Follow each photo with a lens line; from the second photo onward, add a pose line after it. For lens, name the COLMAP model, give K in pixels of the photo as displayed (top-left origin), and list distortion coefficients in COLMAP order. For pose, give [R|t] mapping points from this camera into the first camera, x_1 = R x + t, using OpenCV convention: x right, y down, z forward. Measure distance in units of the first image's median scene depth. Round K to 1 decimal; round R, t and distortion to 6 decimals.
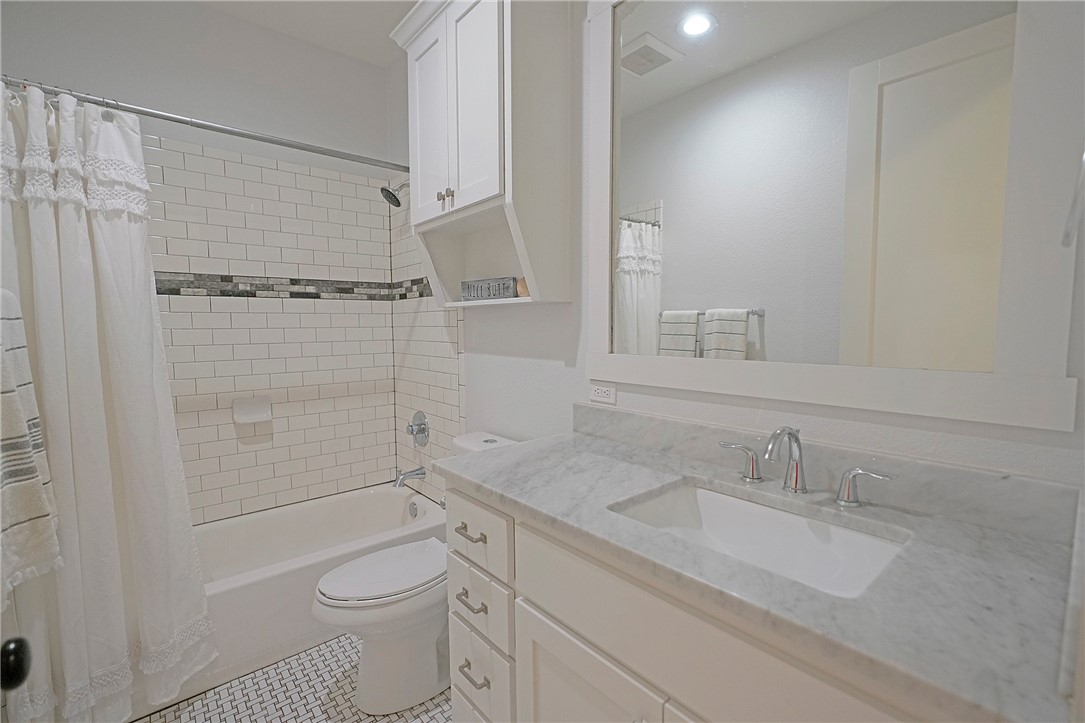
lens RADIAL K [[481.8, 0, 542.5], [0, 481.8, 361.5], [0, 0, 1]] dist [-0.005666, 0.004780]
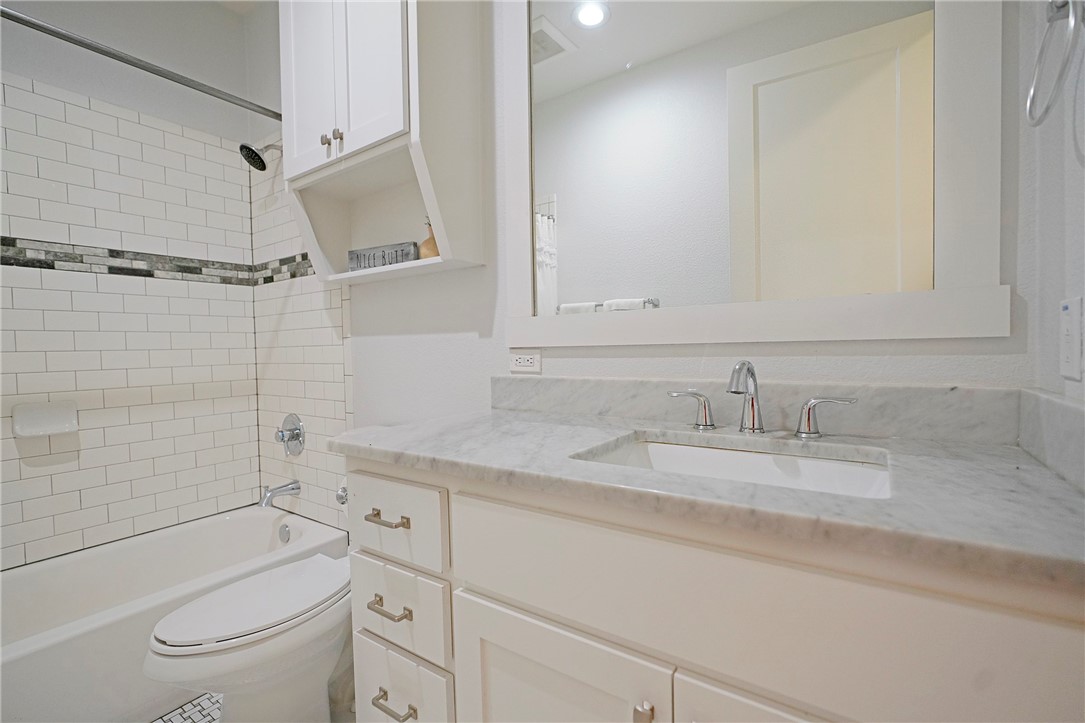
lens RADIAL K [[481.8, 0, 542.5], [0, 481.8, 361.5], [0, 0, 1]] dist [-0.005666, 0.004780]
pose [[0.966953, -0.019126, 0.254236, -0.066690], [0.031846, 0.998433, -0.046010, 0.097753], [-0.252958, 0.052585, 0.966047, 0.112241]]
